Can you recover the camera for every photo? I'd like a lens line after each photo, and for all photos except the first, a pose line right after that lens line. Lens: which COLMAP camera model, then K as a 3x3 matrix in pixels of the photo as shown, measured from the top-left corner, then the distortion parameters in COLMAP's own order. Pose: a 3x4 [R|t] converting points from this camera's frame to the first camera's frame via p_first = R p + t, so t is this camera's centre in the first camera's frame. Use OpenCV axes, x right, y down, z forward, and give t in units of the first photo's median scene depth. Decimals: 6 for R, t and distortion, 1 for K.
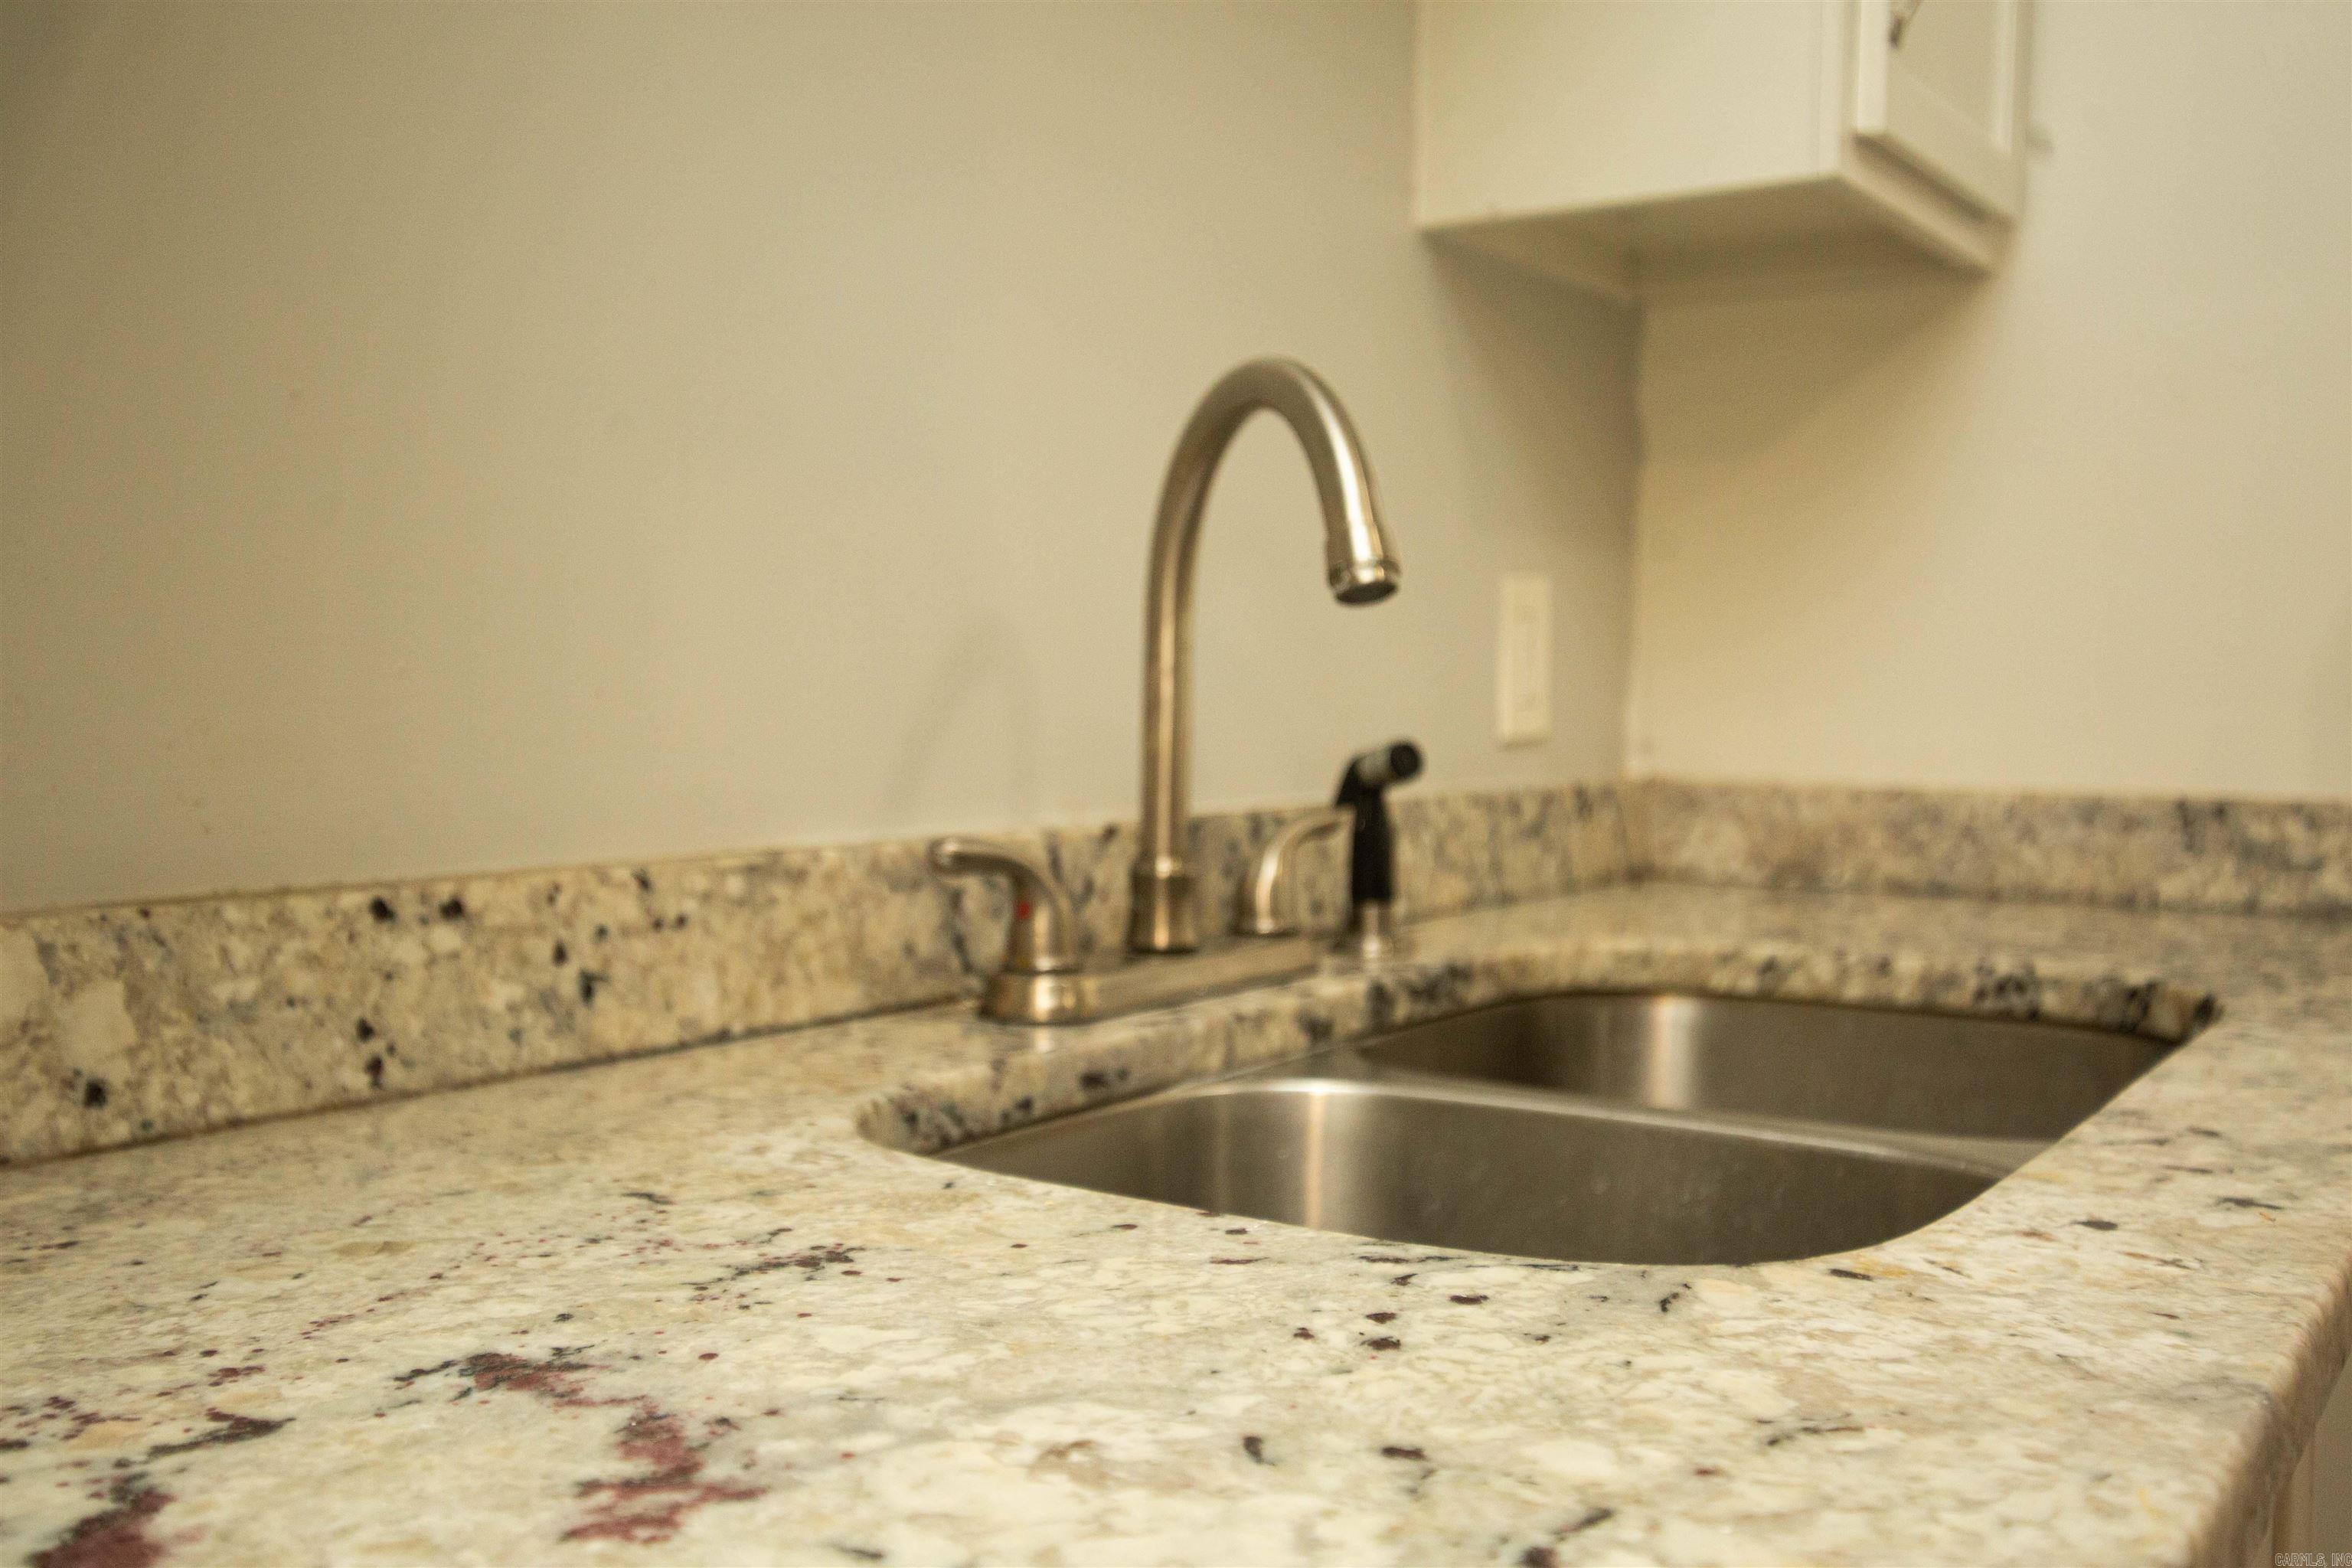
lens RADIAL K [[2217.1, 0, 1176.0], [0, 2217.1, 784.0], [0, 0, 1]] dist [0.050501, 0.006296]
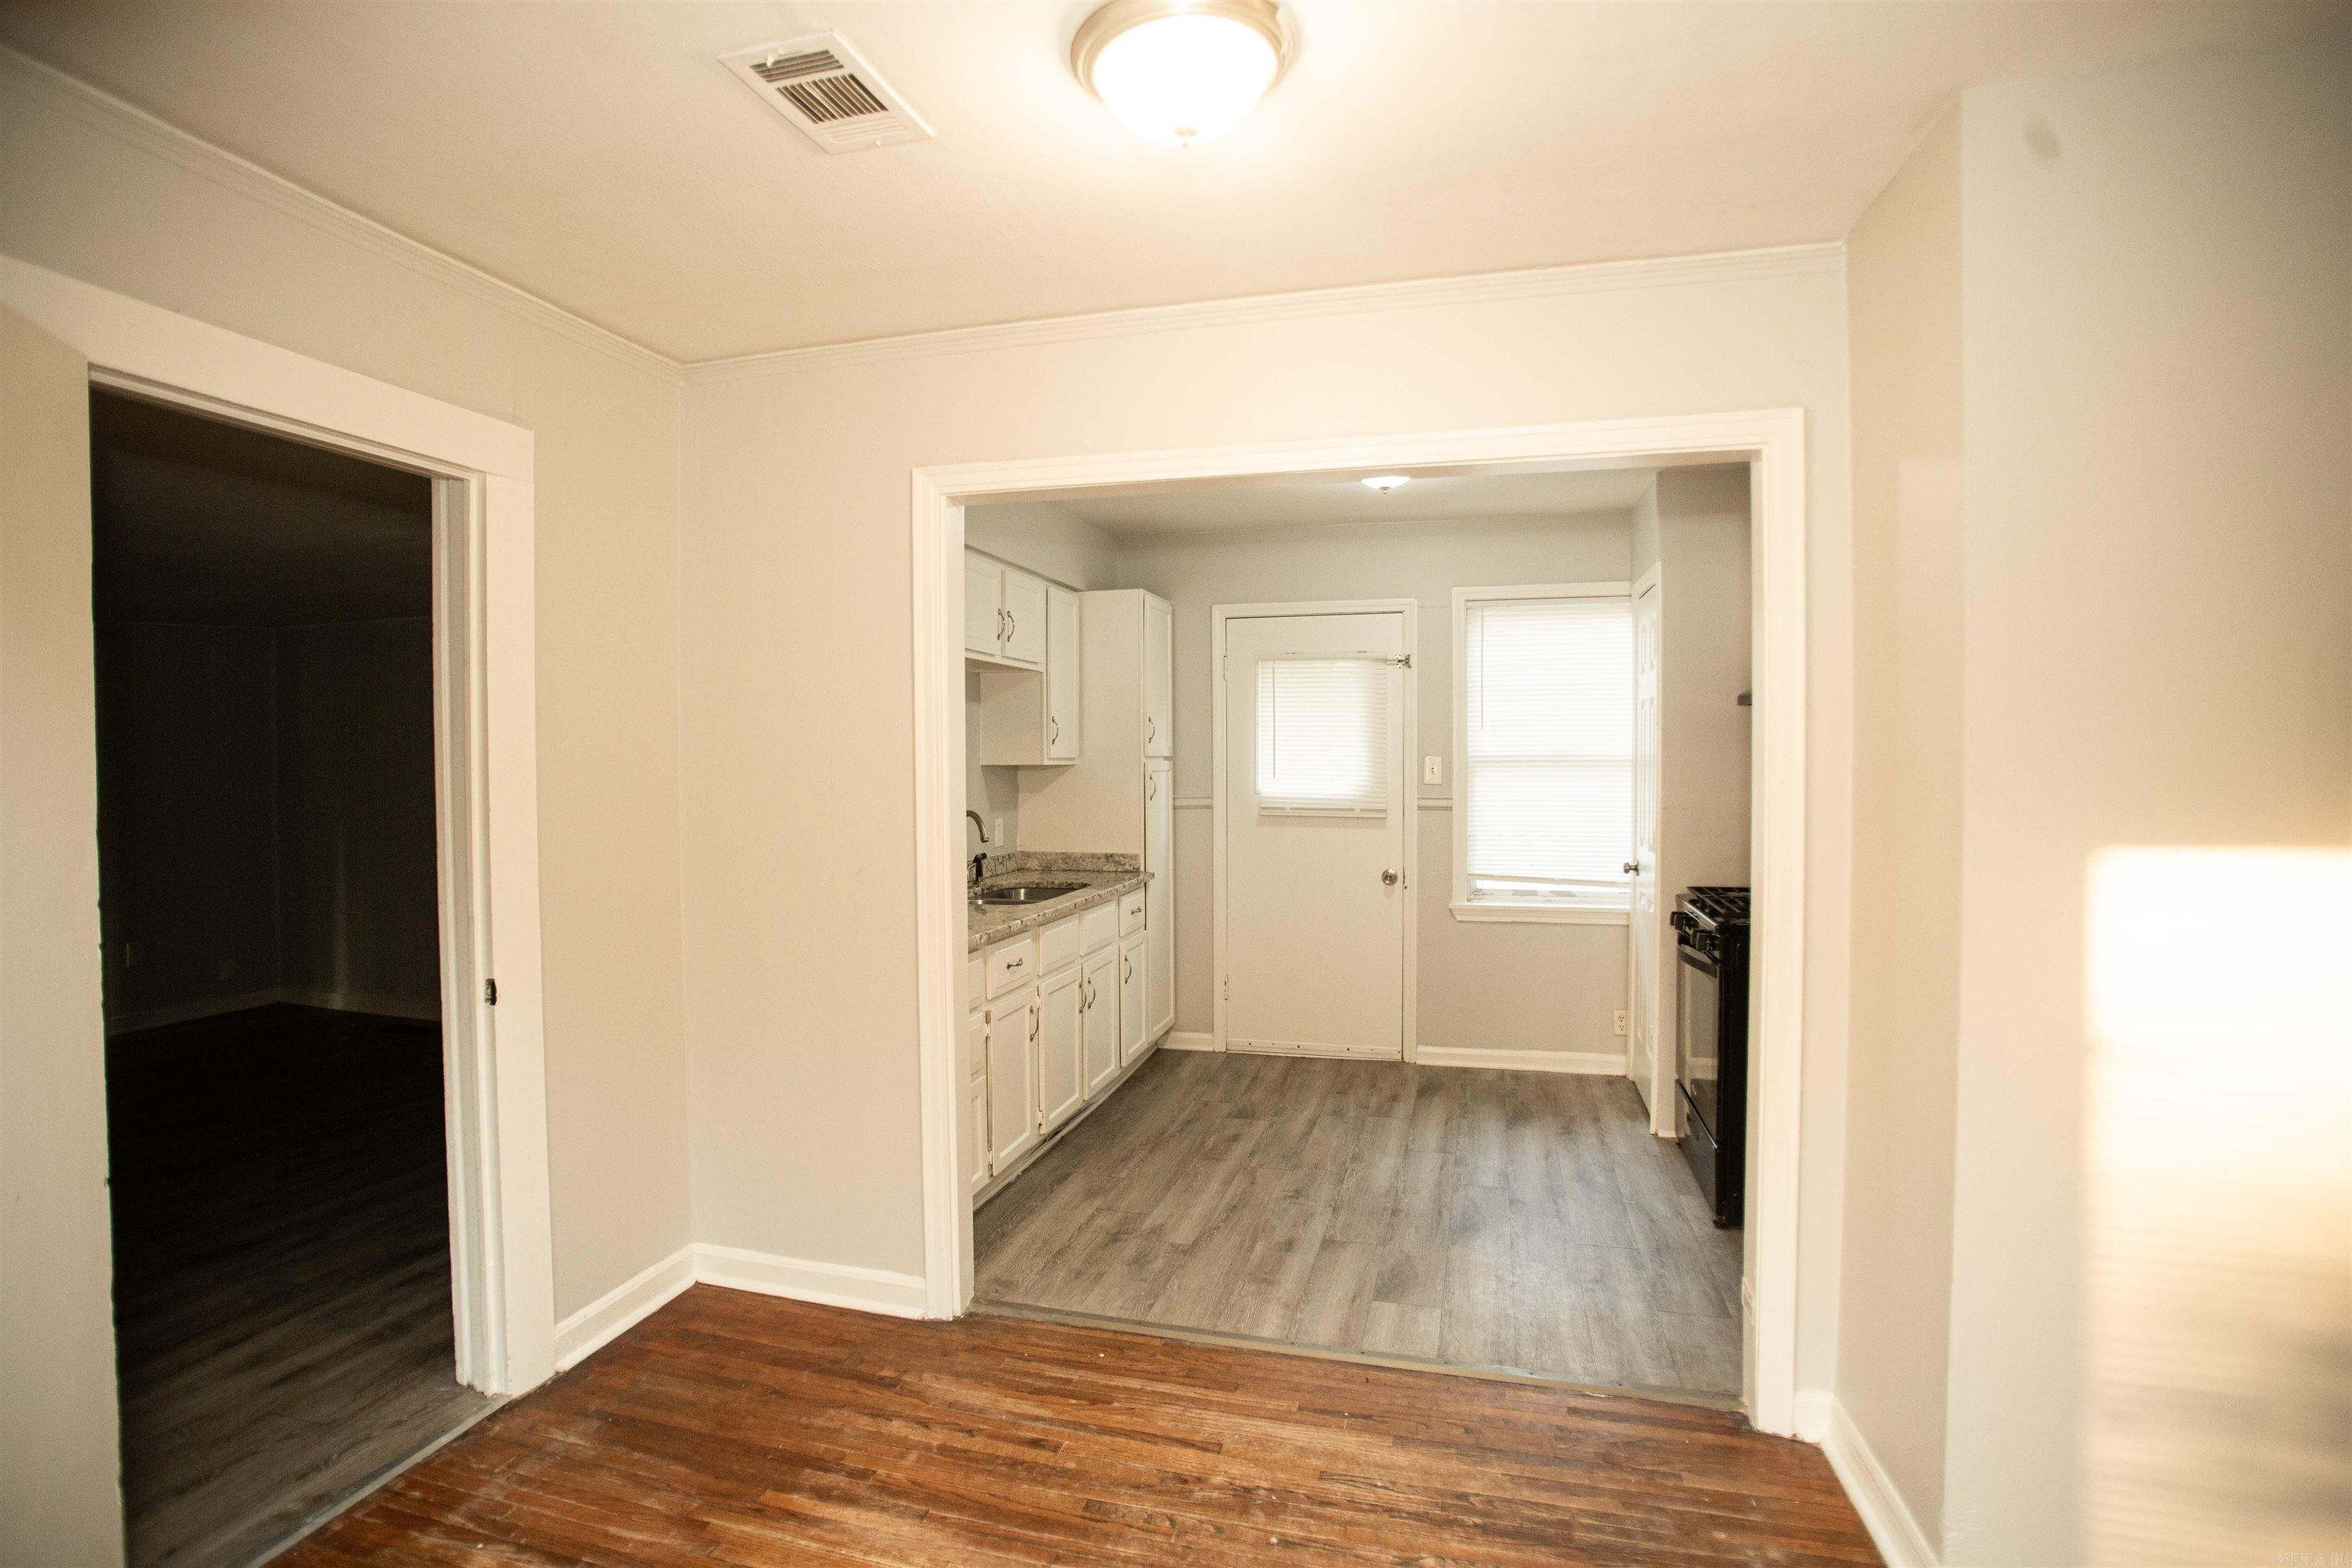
lens RADIAL K [[1150.5, 0, 1166.1], [0, 1150.5, 776.8], [0, 0, 1]] dist [-0.088315, 0.031457]
pose [[0.949537, -0.019388, 0.313055, -0.551525], [0.028679, 0.999274, -0.025099, -0.176730], [-0.312341, 0.032810, 0.949403, -3.009683]]
